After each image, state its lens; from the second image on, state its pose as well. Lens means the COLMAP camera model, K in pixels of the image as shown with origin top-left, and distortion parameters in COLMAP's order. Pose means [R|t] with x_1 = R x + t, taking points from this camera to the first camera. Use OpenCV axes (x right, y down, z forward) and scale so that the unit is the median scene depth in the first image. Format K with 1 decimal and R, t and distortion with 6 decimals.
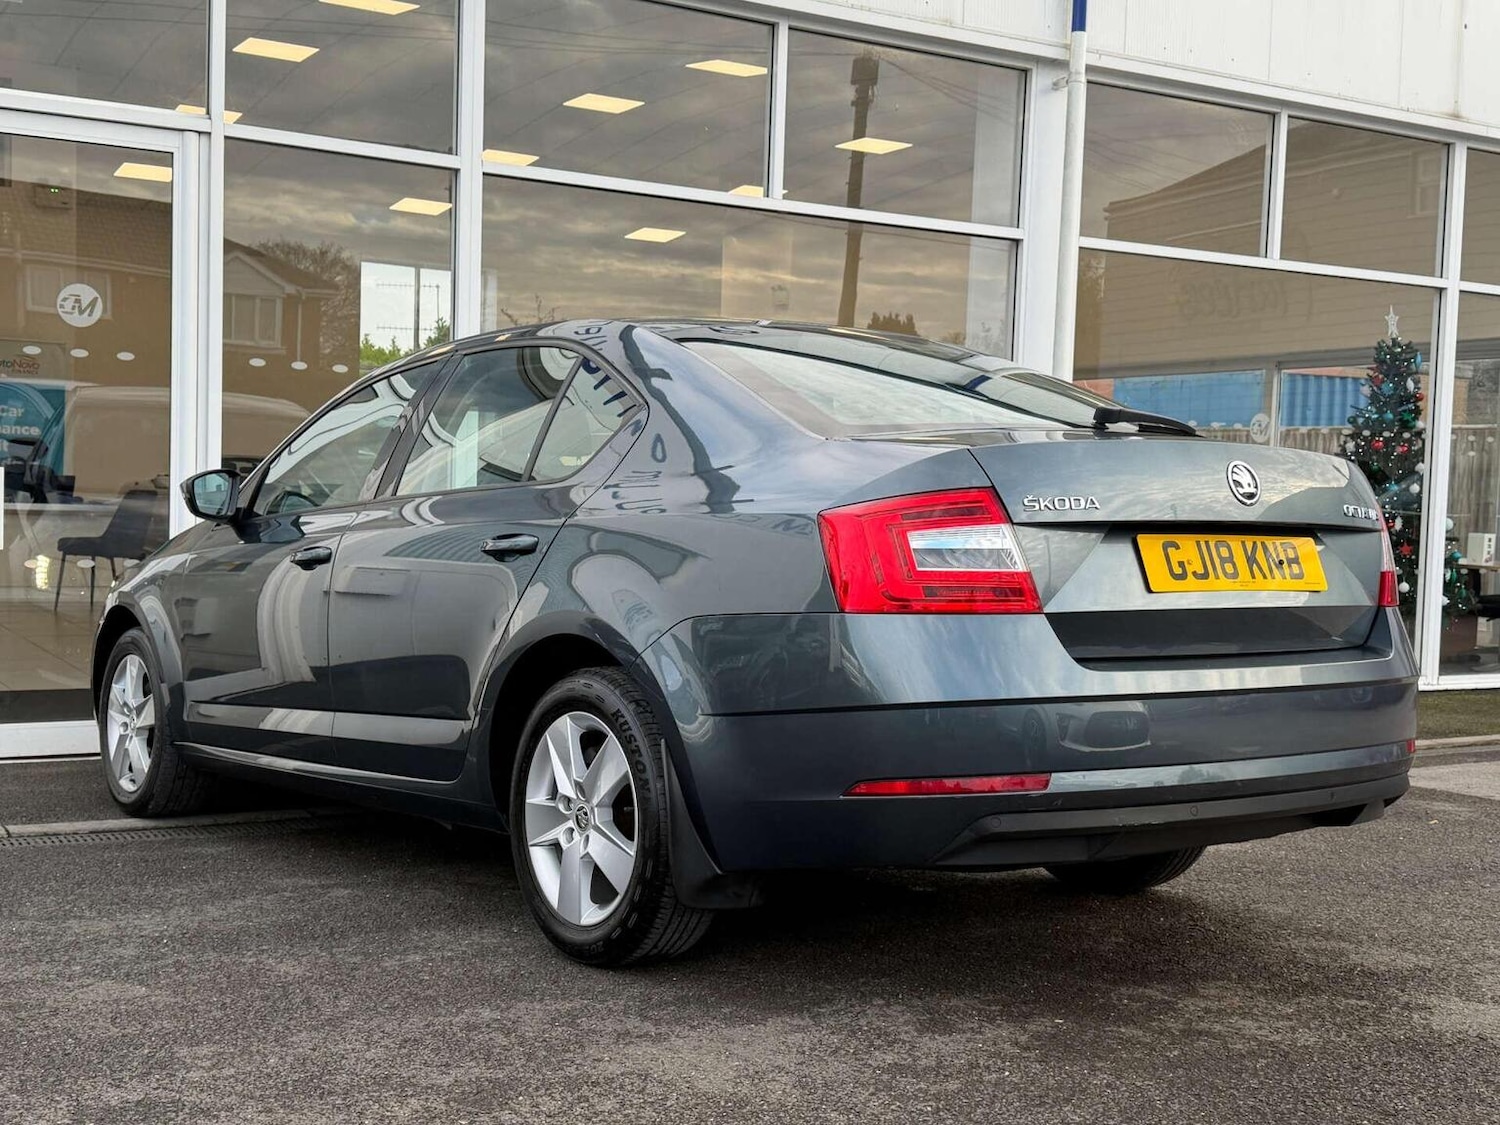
lens RADIAL K [[1804.4, 0, 752.7], [0, 1804.4, 569.5], [0, 0, 1]] dist [0.200052, -0.464021]
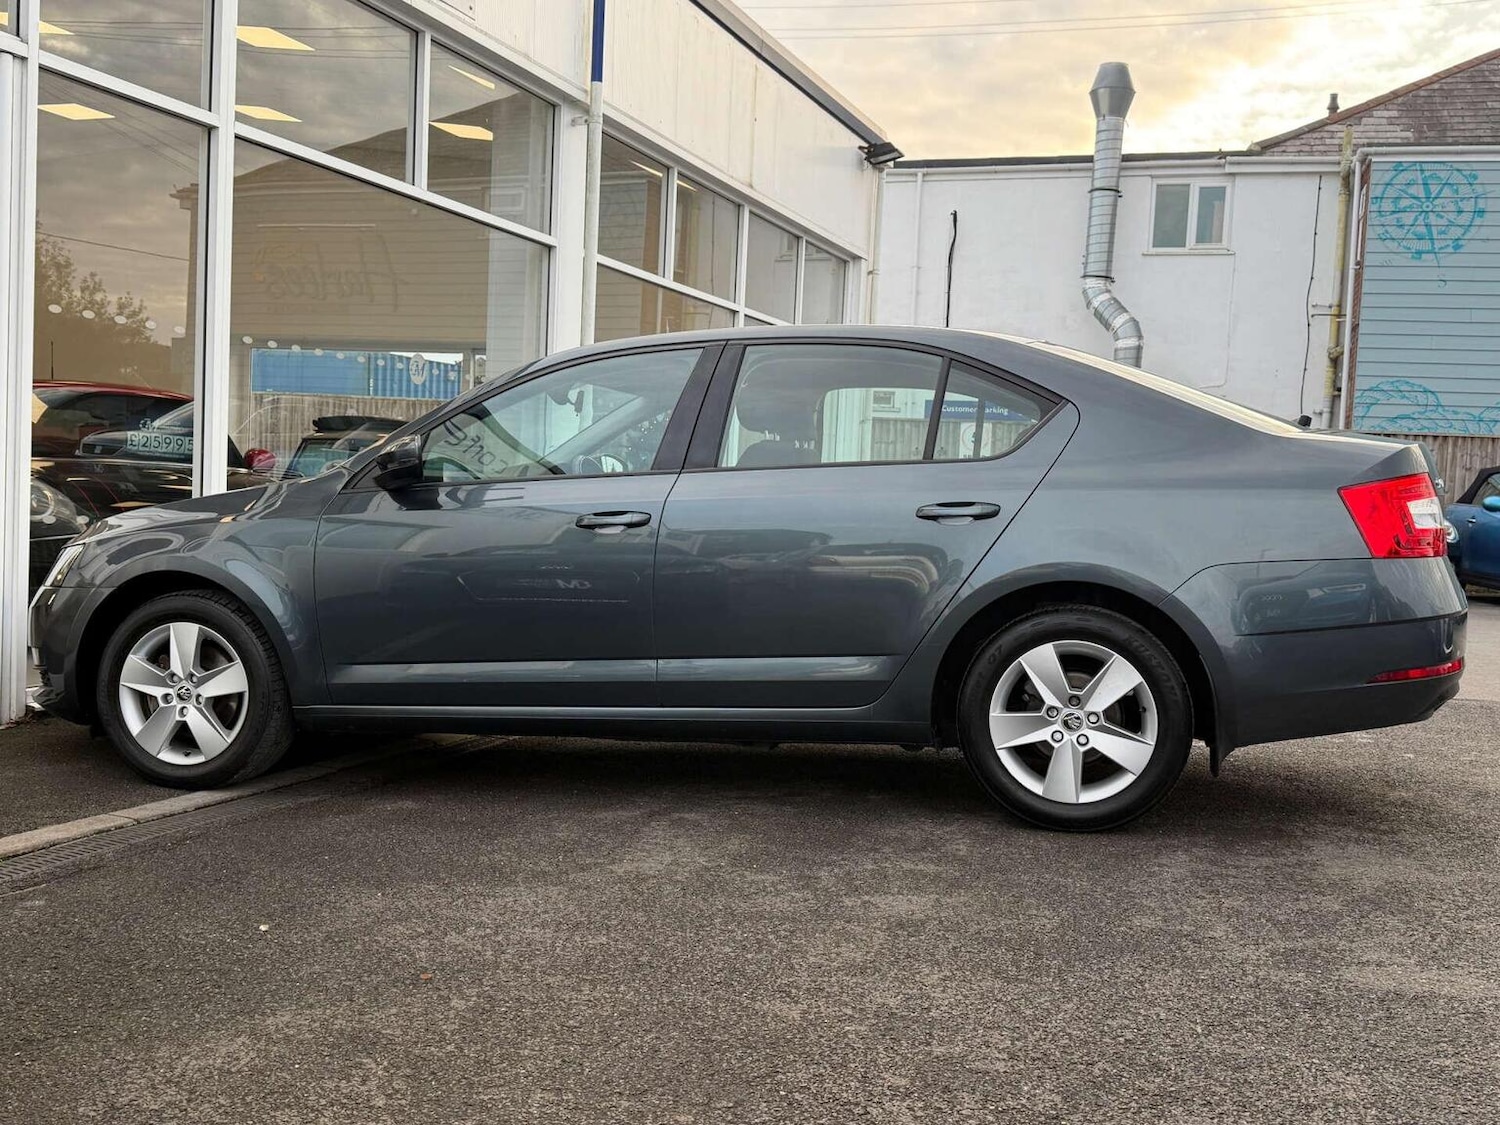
lens RADIAL K [[1510.8, 0, 750.0], [0, 1510.8, 562.5], [0, 0, 1]] dist [0.151811, -0.344094]
pose [[0.772949, -0.027150, 0.633888, -0.938963], [0.004772, 0.999305, 0.036983, -0.017317], [-0.634451, -0.025561, 0.772541, 0.304323]]
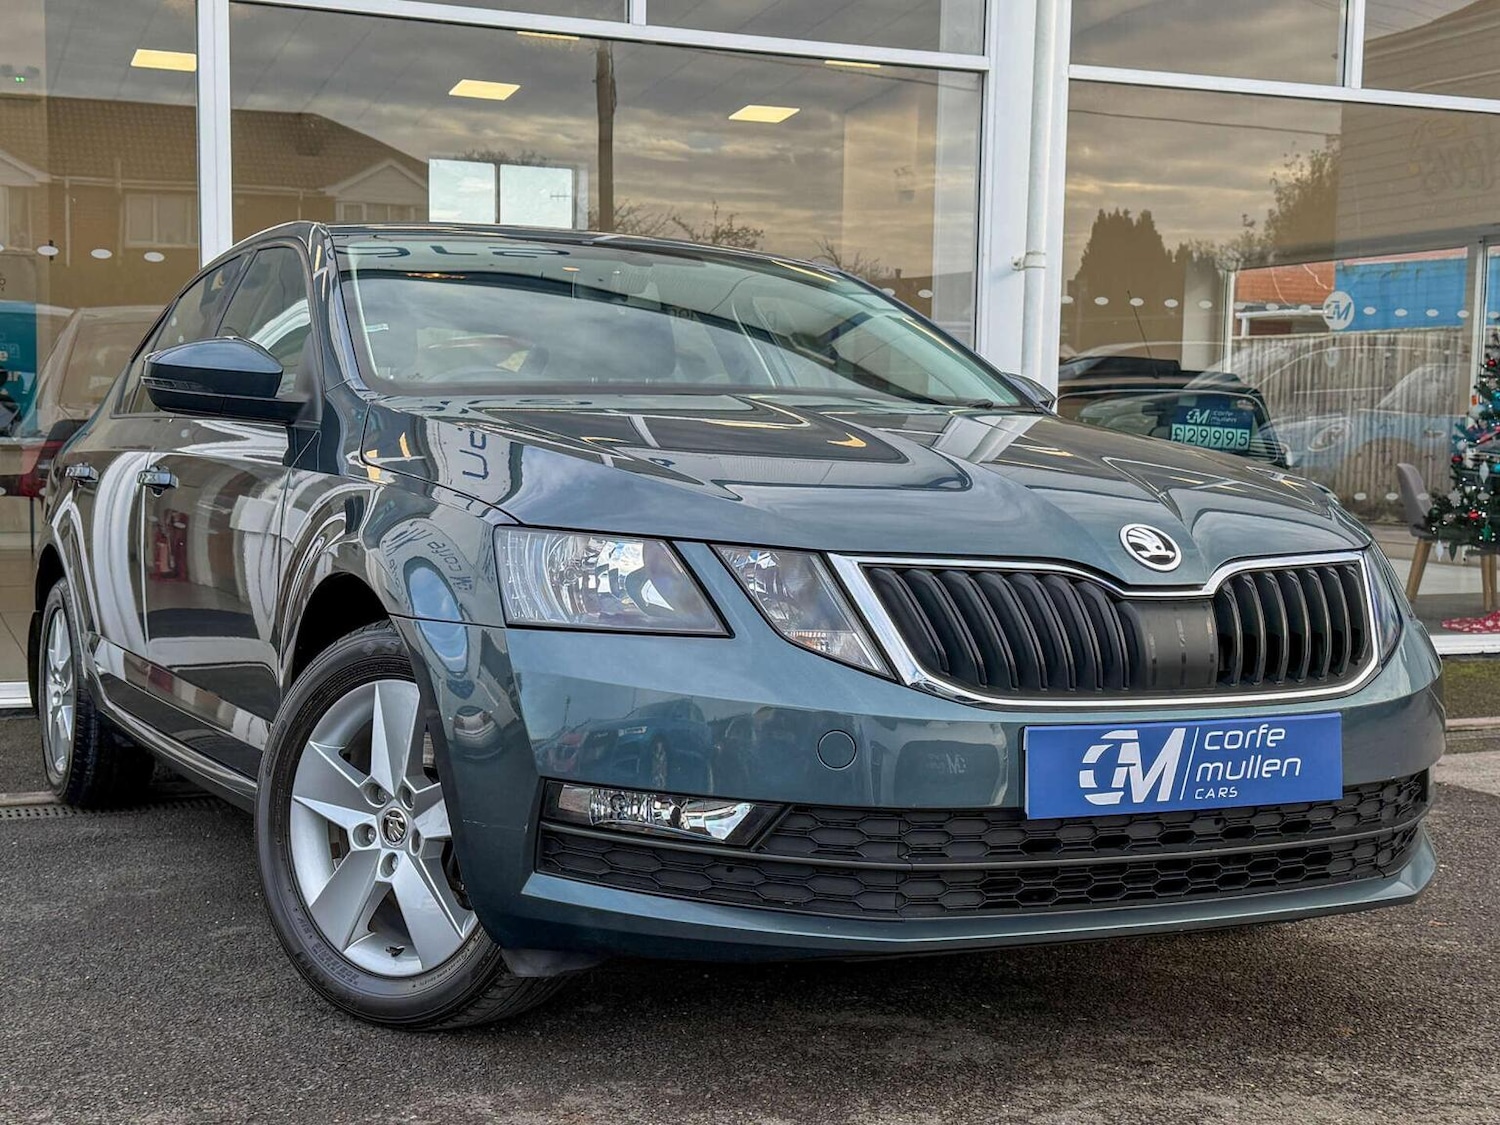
lens RADIAL K [[2039.7, 0, 775.1], [0, 2039.7, 573.9], [0, 0, 1]] dist [0.206082, -0.325713]
pose [[0.991958, -0.006302, -0.126411, 0.389407], [0.009900, 0.999563, 0.027849, 0.017681], [0.126181, -0.028876, 0.991587, 0.256503]]
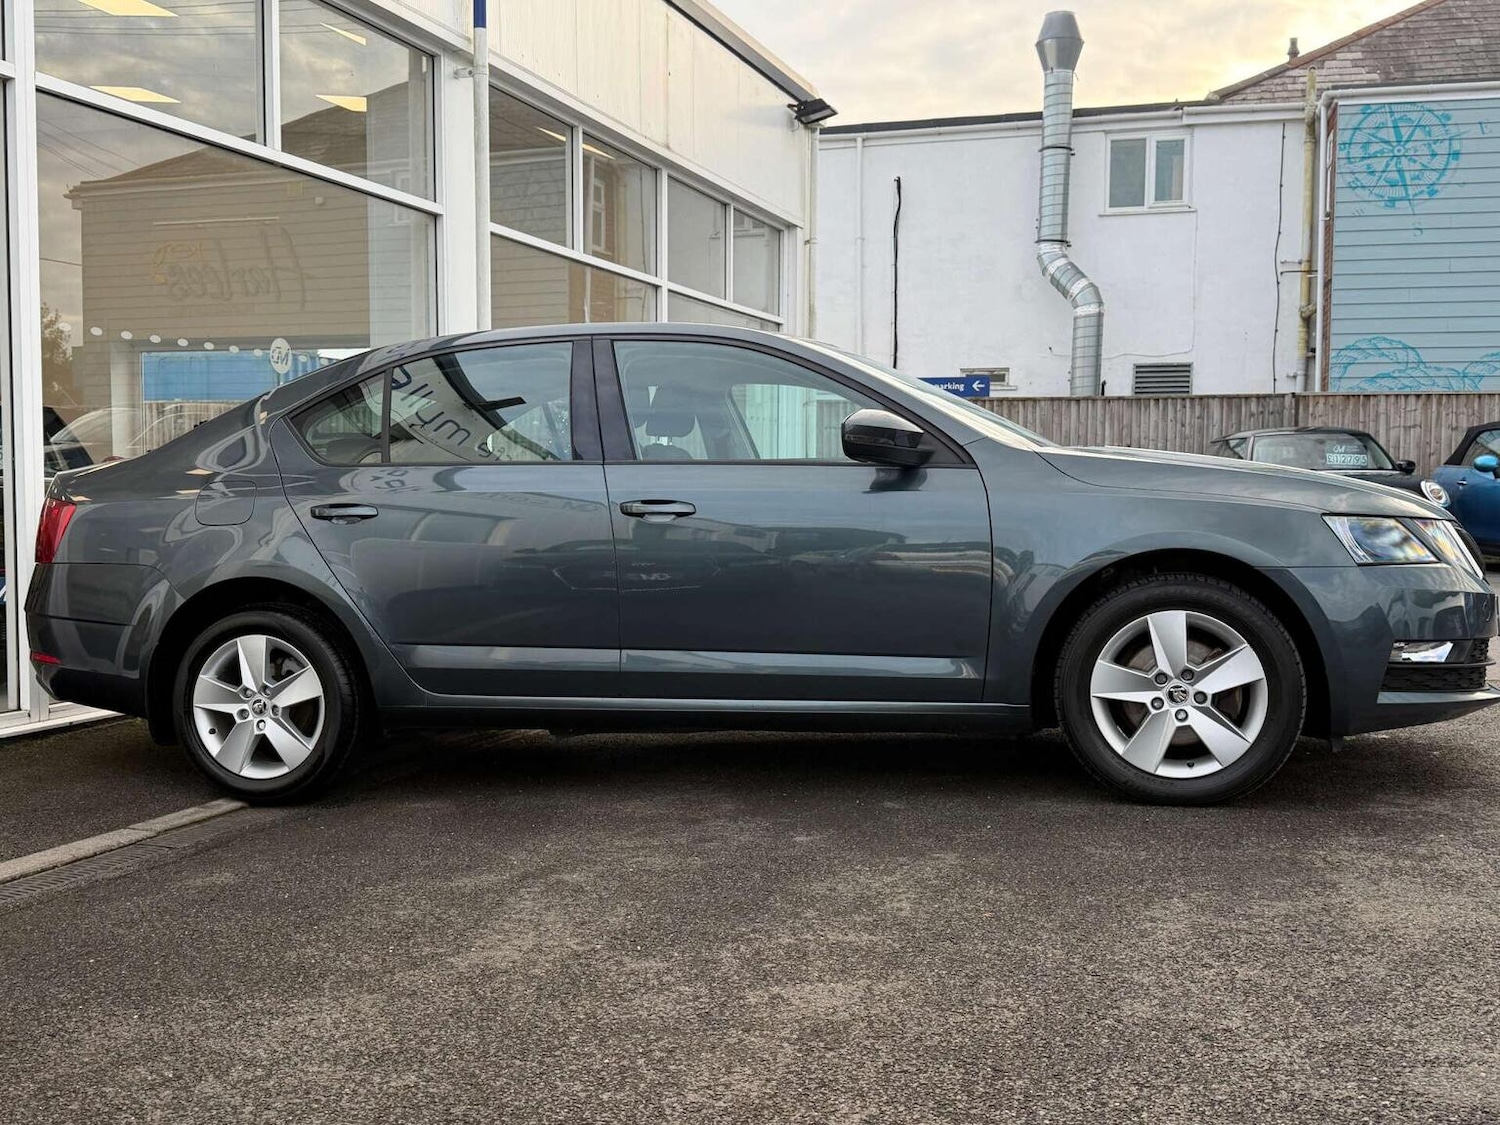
lens RADIAL K [[1560.7, 0, 742.9], [0, 1560.7, 563.2], [0, 0, 1]] dist [0.154028, -0.356725]
pose [[0.757783, -0.061349, 0.649616, -0.786753], [0.047565, 0.998115, 0.038776, -0.007168], [-0.650770, 0.001515, 0.759273, 0.416194]]
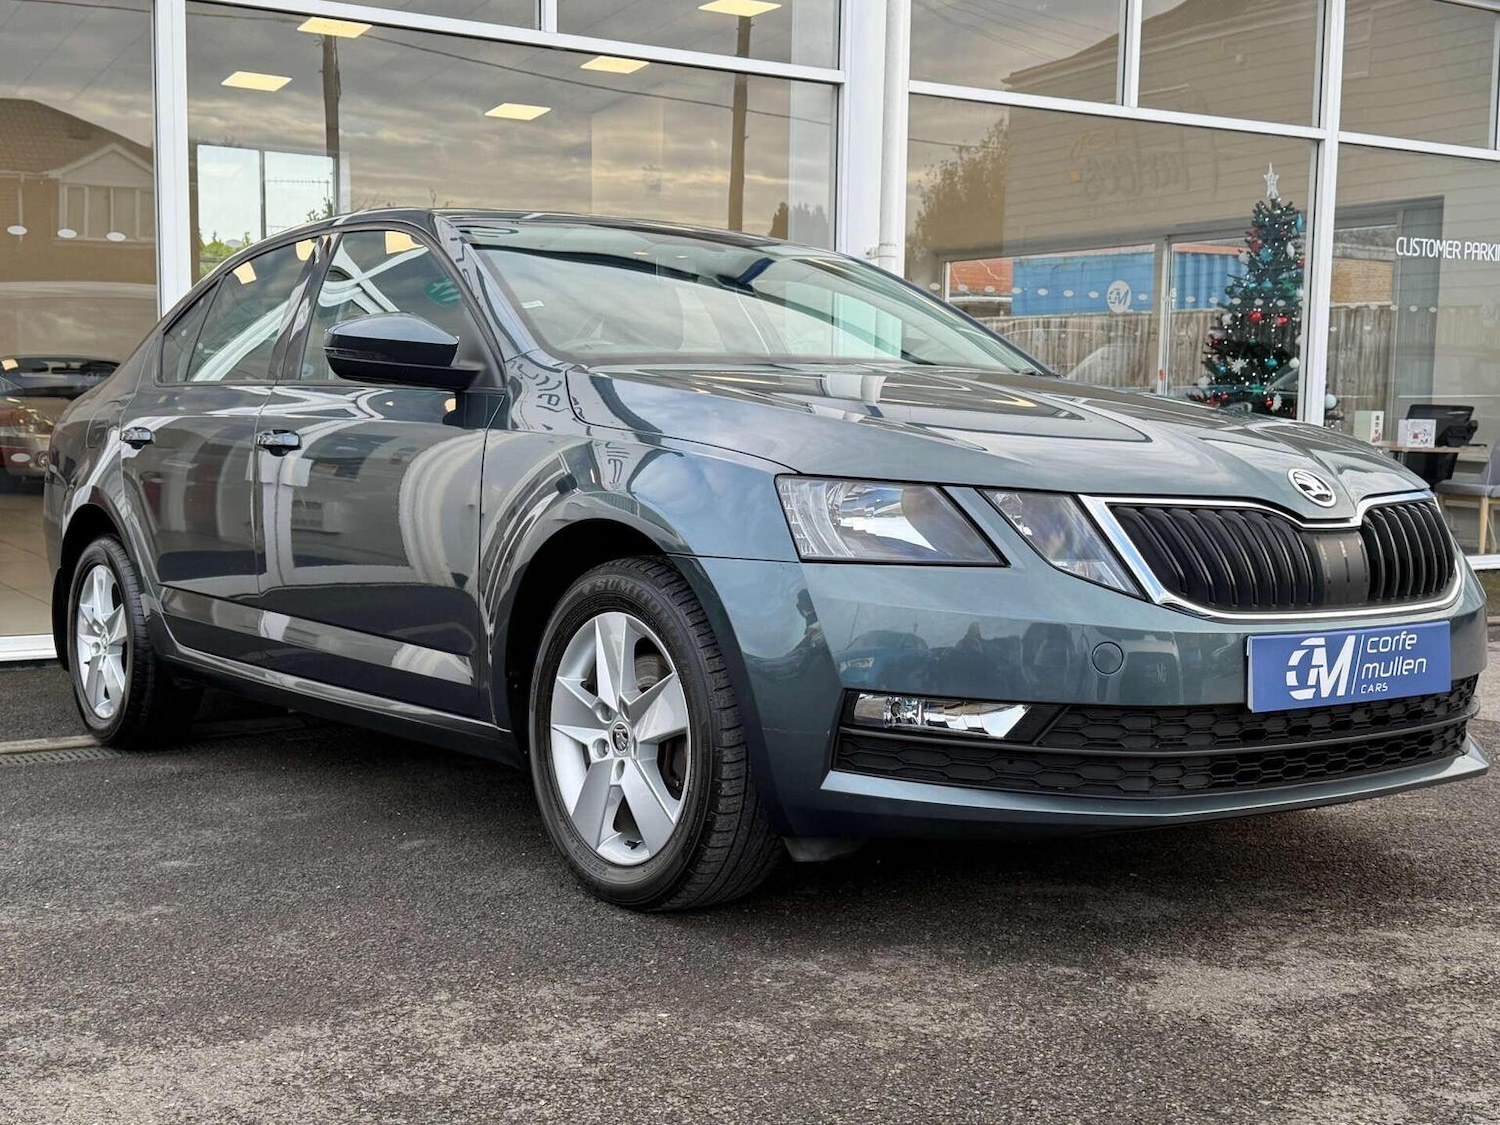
lens RADIAL K [[1838.1, 0, 755.6], [0, 1838.1, 561.3], [0, 0, 1]] dist [0.228641, -0.572158]
pose [[0.999122, -0.021226, 0.036124, 0.158849], [0.019550, 0.998744, 0.046135, 0.019912], [-0.037058, -0.045388, 0.998282, 0.203374]]
